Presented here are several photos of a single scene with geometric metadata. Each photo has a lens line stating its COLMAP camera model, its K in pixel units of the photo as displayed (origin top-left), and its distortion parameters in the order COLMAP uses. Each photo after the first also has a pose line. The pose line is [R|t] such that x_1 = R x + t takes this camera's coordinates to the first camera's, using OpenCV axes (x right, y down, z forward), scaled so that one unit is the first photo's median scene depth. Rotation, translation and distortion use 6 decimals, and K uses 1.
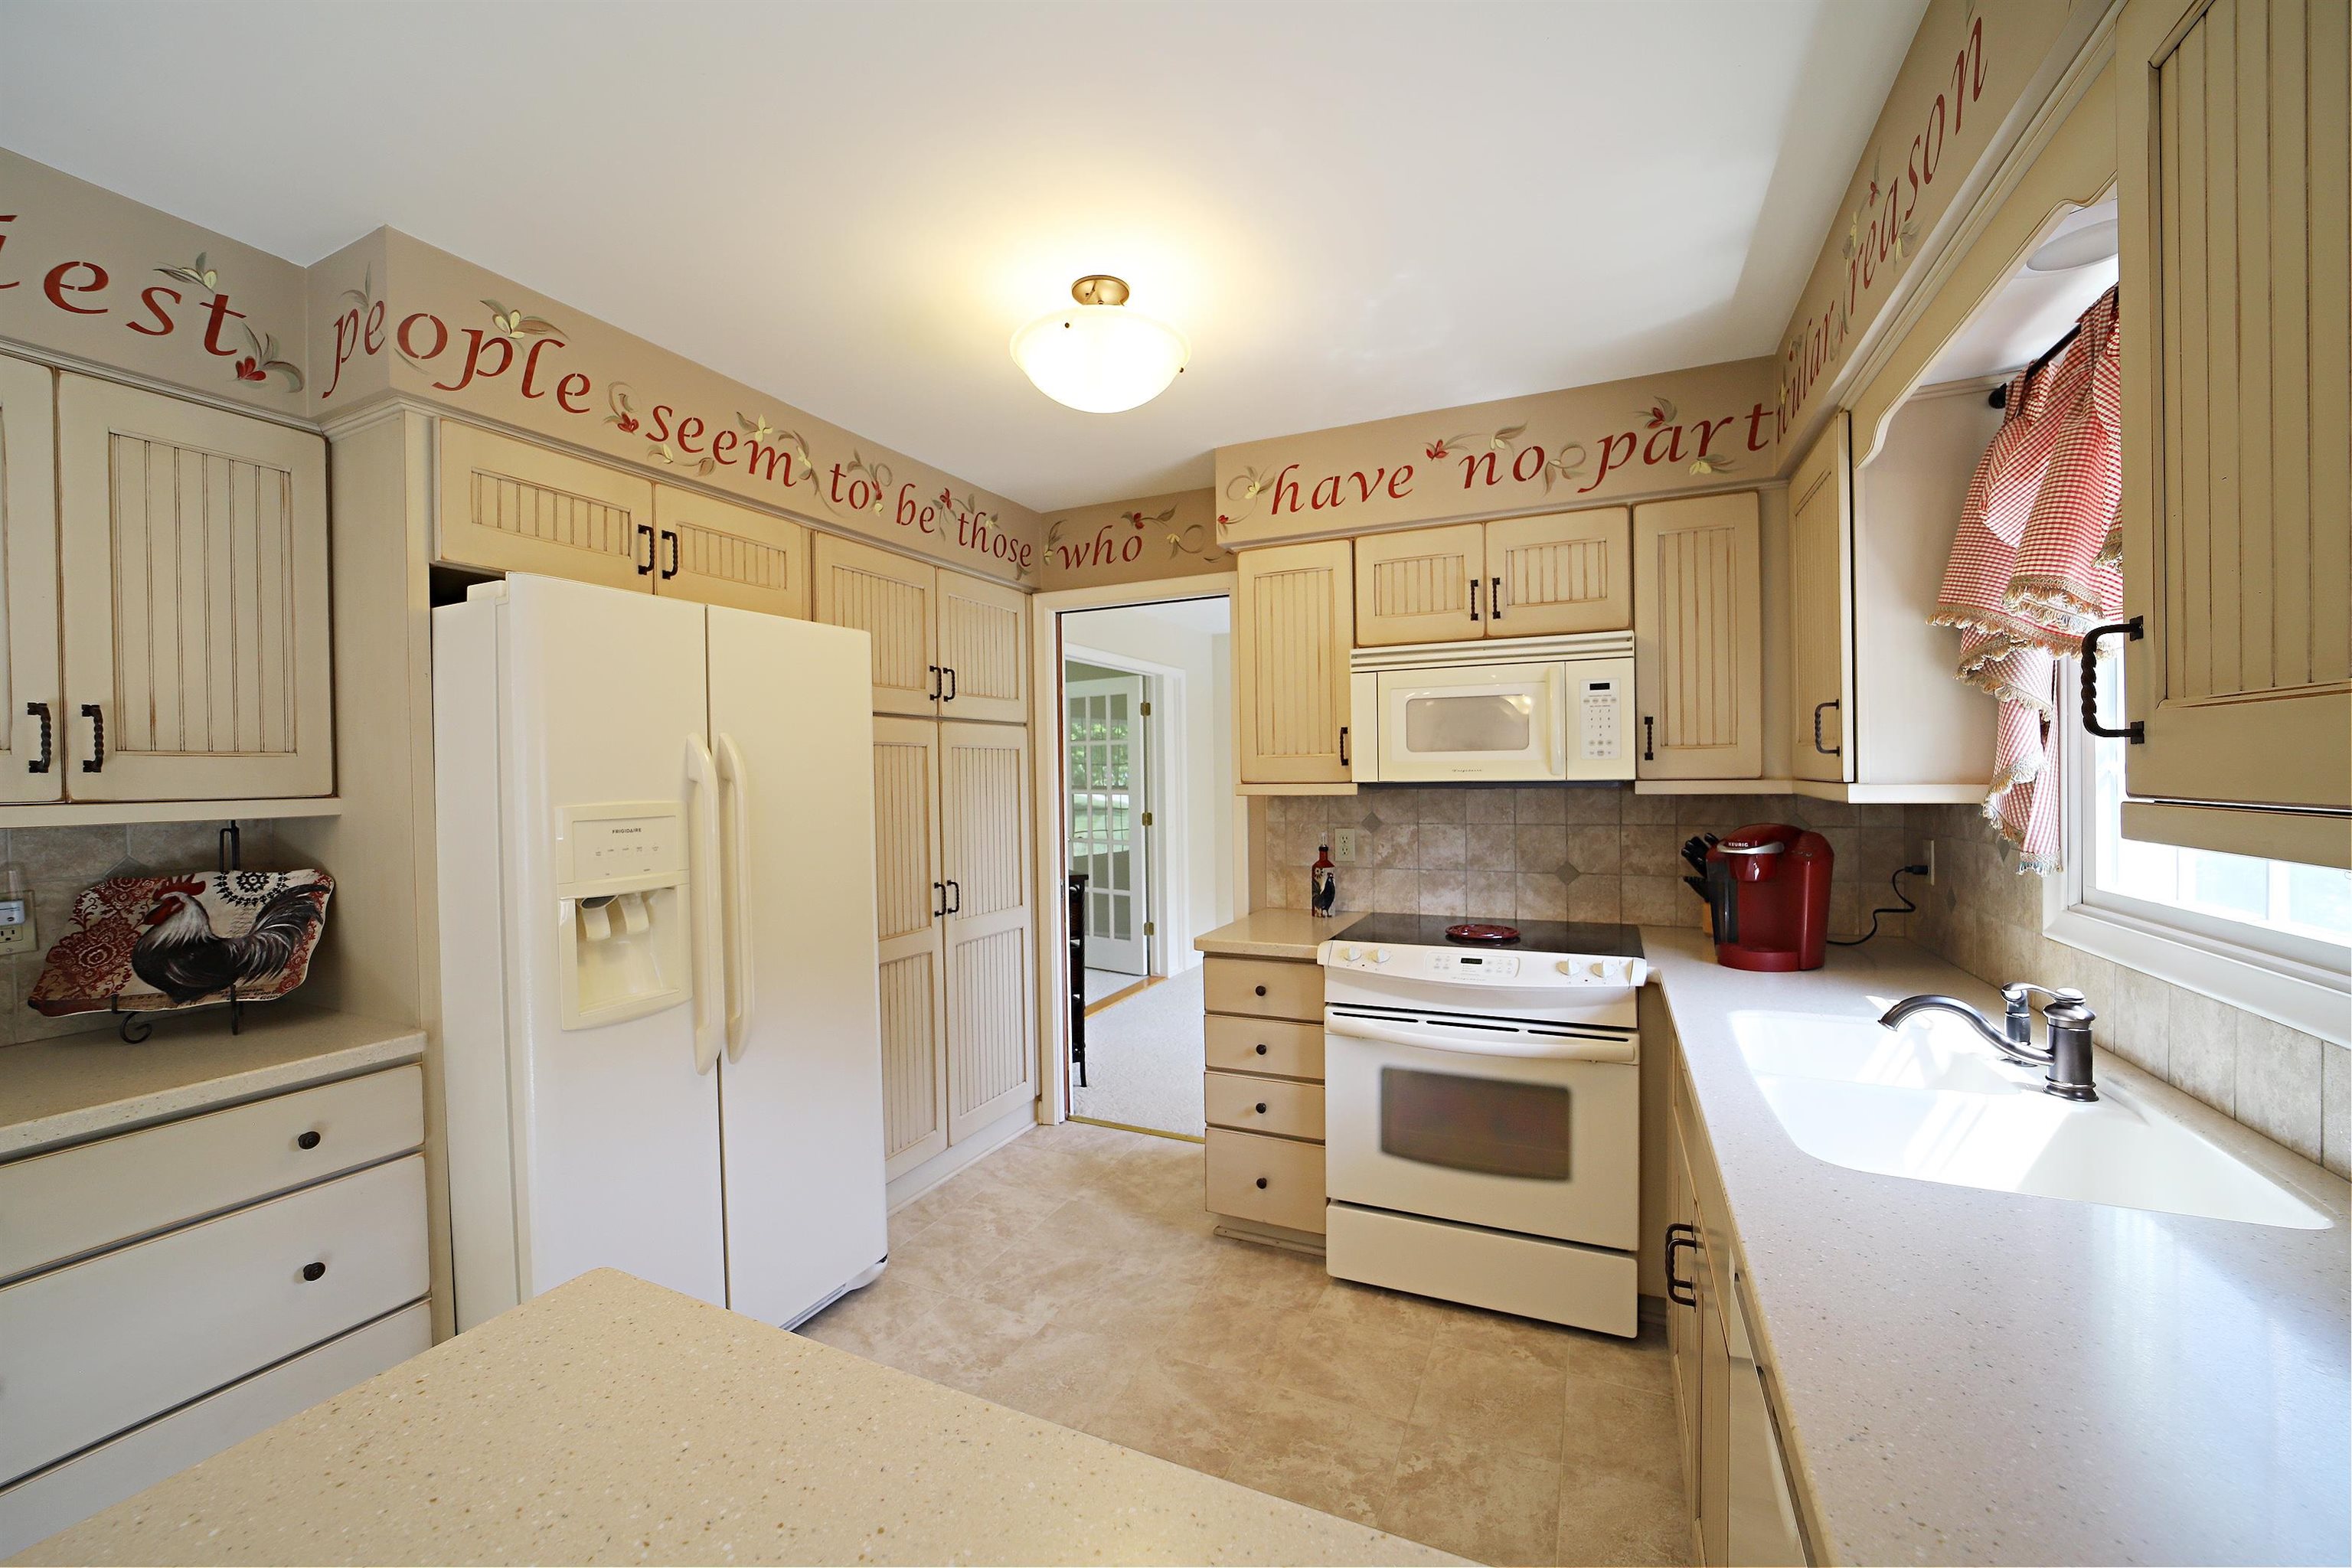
lens RADIAL K [[916.7, 0, 1176.0], [0, 916.7, 784.0], [0, 0, 1]] dist [-0.036630, 0.009323]
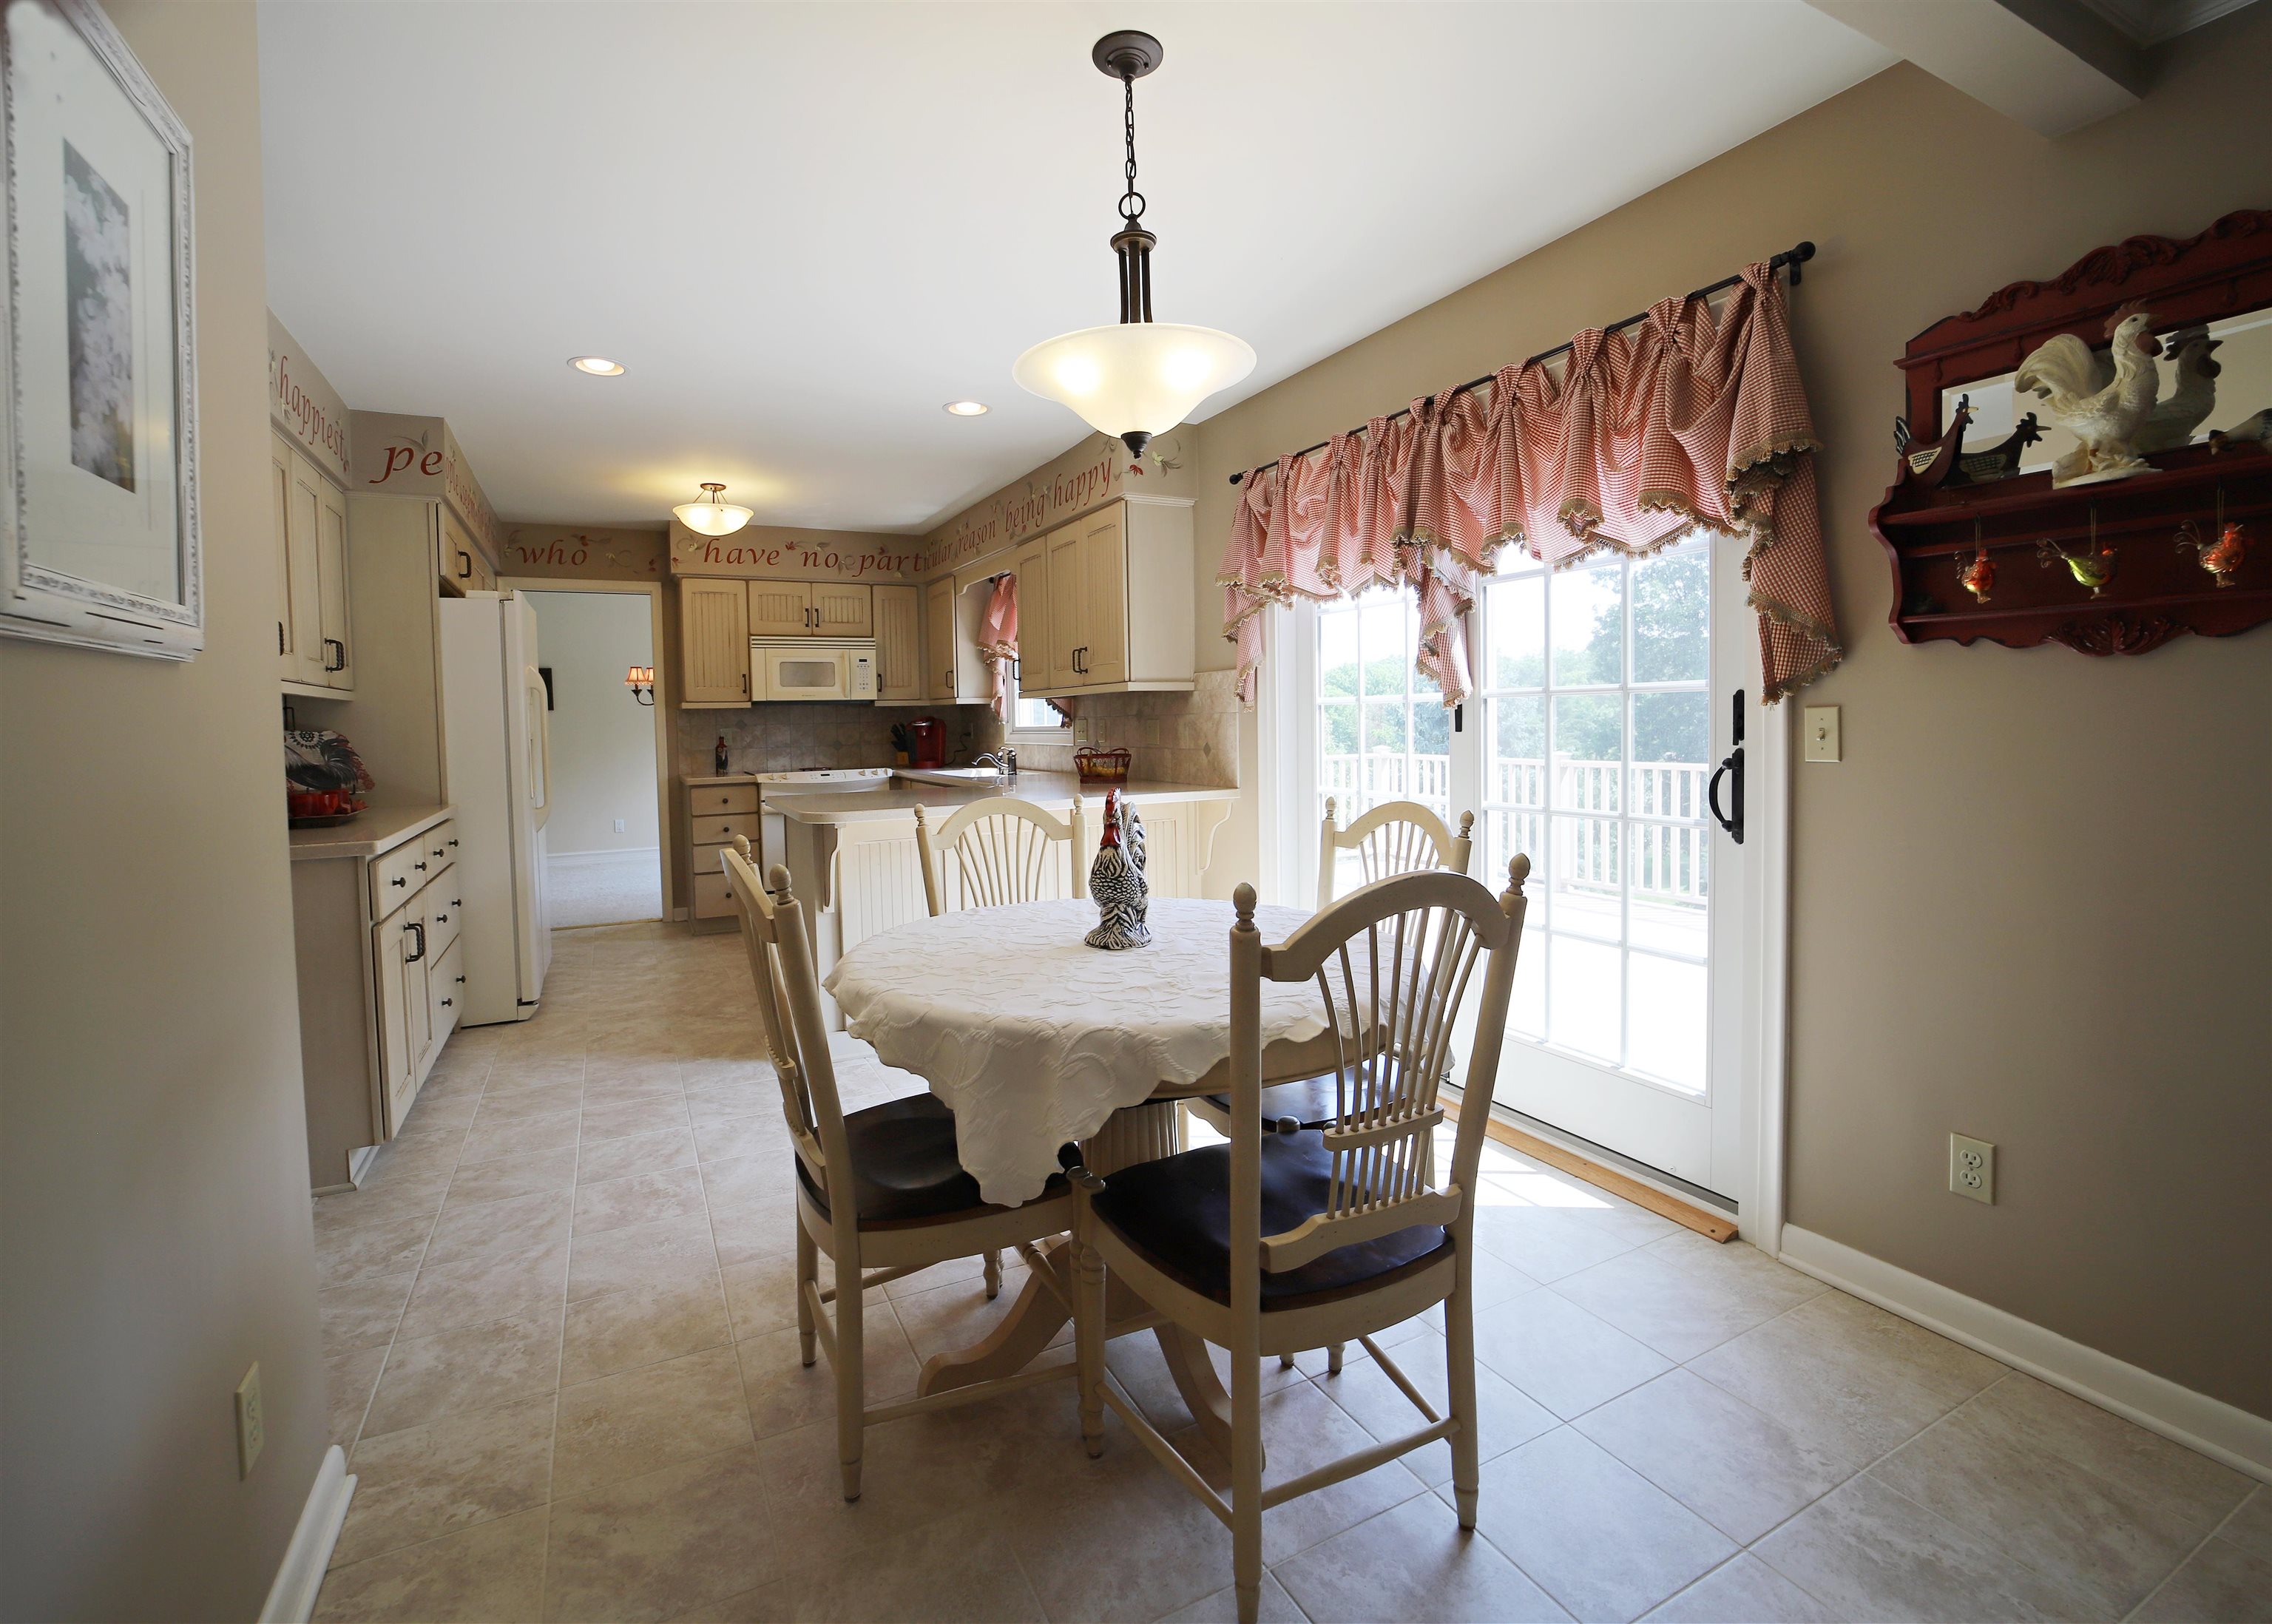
lens RADIAL K [[1022.3, 0, 1087.5], [0, 1022.3, 750.3], [0, 0, 1]] dist [-0.001159, -0.000081]
pose [[0.642494, -0.021104, 0.766000, -1.156391], [0.020341, 0.999738, 0.010482, 0.106358], [-0.766020, 0.008846, 0.642755, -1.115277]]
